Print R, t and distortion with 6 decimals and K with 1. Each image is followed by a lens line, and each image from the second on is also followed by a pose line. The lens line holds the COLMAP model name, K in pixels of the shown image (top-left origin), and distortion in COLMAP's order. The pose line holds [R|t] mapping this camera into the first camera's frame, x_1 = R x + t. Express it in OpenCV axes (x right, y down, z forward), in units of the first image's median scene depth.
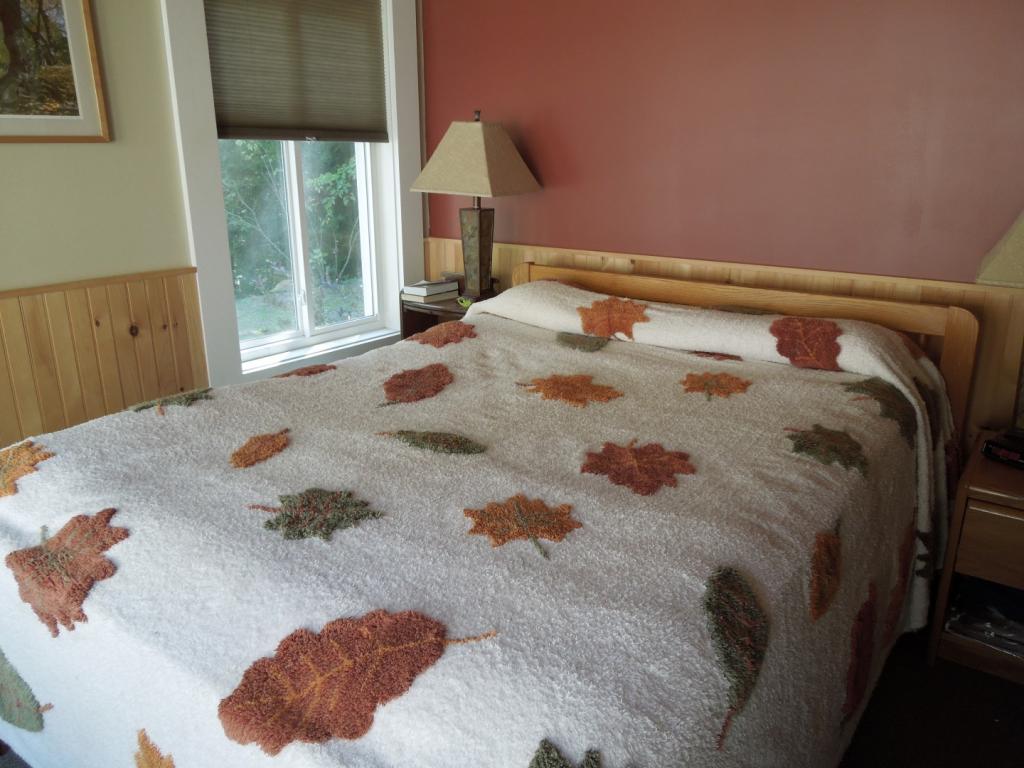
lens RADIAL K [[770.8, 0, 511.6], [0, 770.8, 385.4], [0, 0, 1]] dist [-0.018176, 0.006024]
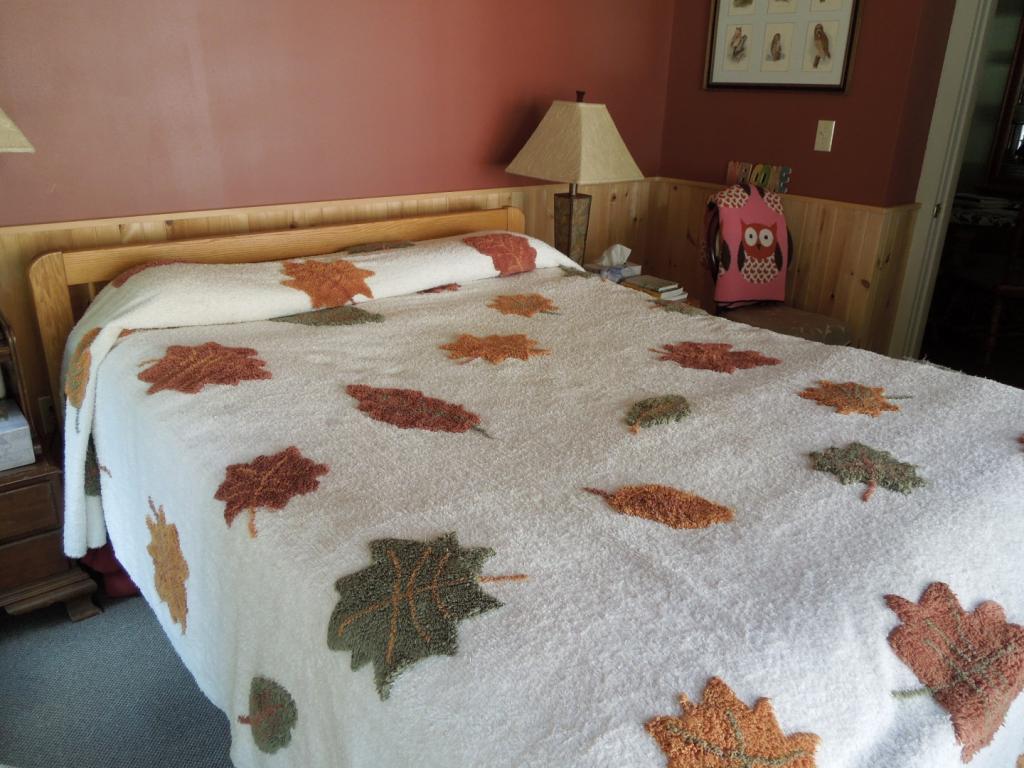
lens RADIAL K [[770.8, 0, 510.7], [0, 770.8, 381.8], [0, 0, 1]] dist [-0.018176, 0.006024]
pose [[0.243383, -0.345997, 0.906118, -0.943158], [0.254629, 0.924236, 0.284522, -0.264423], [-0.935911, 0.161476, 0.313045, 0.834505]]
